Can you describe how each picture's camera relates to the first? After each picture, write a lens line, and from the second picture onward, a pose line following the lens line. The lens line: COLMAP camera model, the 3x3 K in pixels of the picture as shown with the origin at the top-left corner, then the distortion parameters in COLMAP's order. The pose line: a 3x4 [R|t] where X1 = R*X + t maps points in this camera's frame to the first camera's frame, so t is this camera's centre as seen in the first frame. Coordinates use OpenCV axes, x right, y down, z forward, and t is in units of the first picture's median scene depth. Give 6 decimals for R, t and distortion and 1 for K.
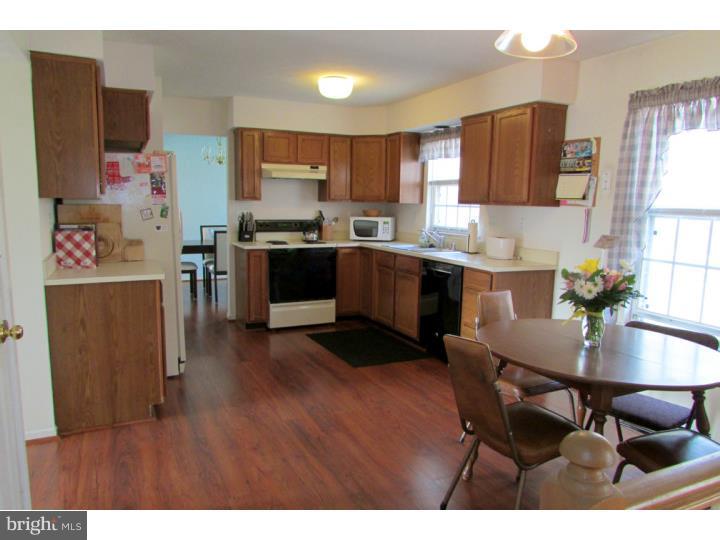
lens RADIAL K [[512.1, 0, 360.0], [0, 512.1, 270.0], [0, 0, 1]] dist [-0.036626, 0.004753]
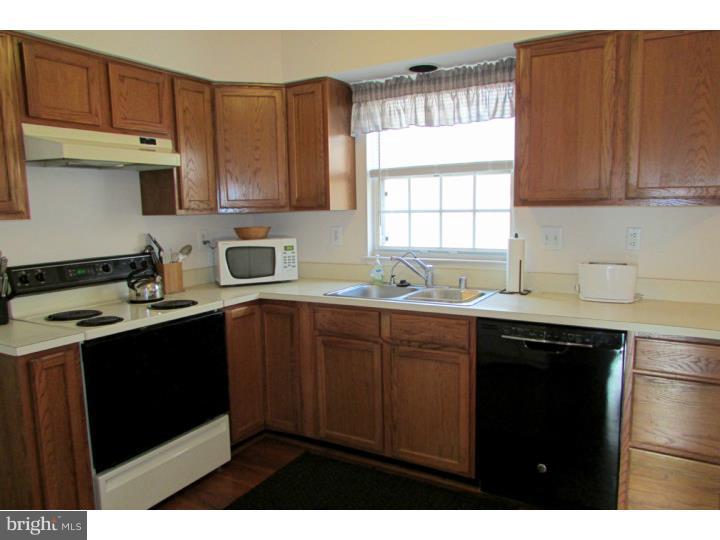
lens RADIAL K [[512.1, 0, 360.0], [0, 512.1, 270.0], [0, 0, 1]] dist [-0.036626, 0.004753]
pose [[0.828991, -0.102621, 0.549766, -0.198063], [0.109698, 0.993762, 0.020085, -0.075509], [-0.548398, 0.043658, 0.835077, 0.532059]]
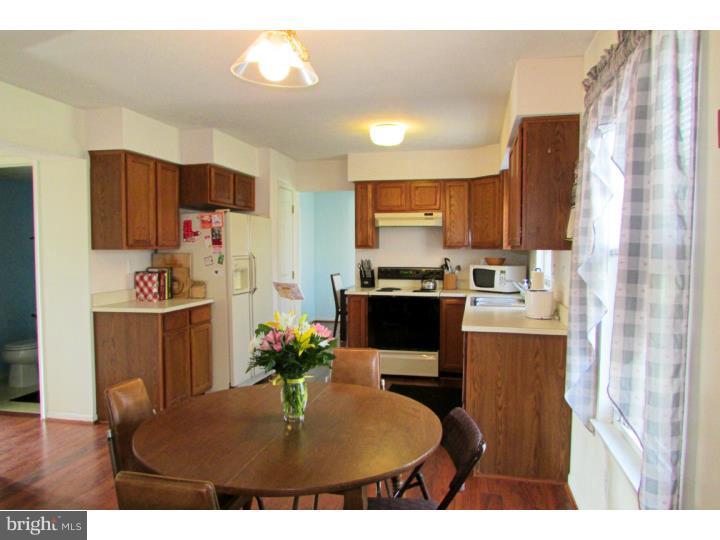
lens RADIAL K [[512.1, 0, 360.0], [0, 512.1, 270.0], [0, 0, 1]] dist [-0.036626, 0.004753]
pose [[0.789495, 0.013624, -0.613606, 0.417030], [-0.069939, 0.995238, -0.067890, -0.019736], [0.609760, 0.096514, 0.786688, 0.166384]]
